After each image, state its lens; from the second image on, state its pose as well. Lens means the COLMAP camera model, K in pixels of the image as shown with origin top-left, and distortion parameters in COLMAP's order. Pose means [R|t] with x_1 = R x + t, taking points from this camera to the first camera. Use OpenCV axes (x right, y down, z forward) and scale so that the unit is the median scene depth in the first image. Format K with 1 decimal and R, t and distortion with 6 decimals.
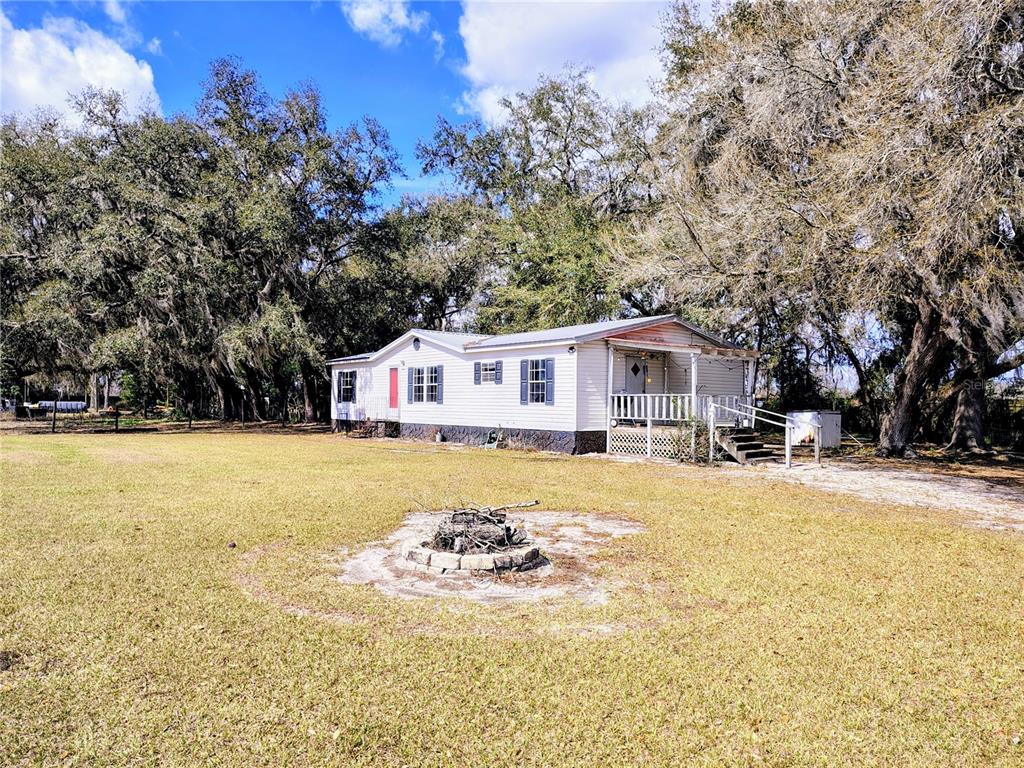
lens RADIAL K [[704.6, 0, 508.6], [0, 704.6, 380.7], [0, 0, 1]] dist [0.037004, -0.035055]
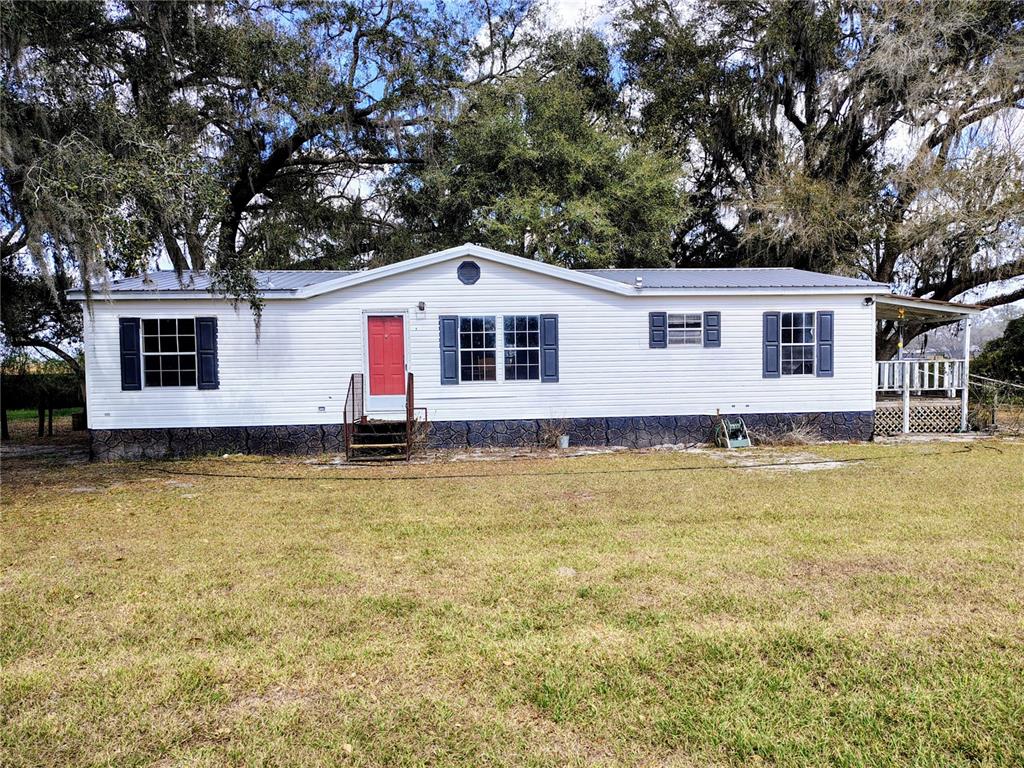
lens RADIAL K [[704.6, 0, 509.5], [0, 704.6, 391.1], [0, 0, 1]] dist [0.037004, -0.035055]
pose [[0.552340, -0.032030, 0.833003, -0.589672], [-0.001777, 0.999214, 0.039599, 0.017021], [-0.833617, -0.023352, 0.551849, 0.712201]]
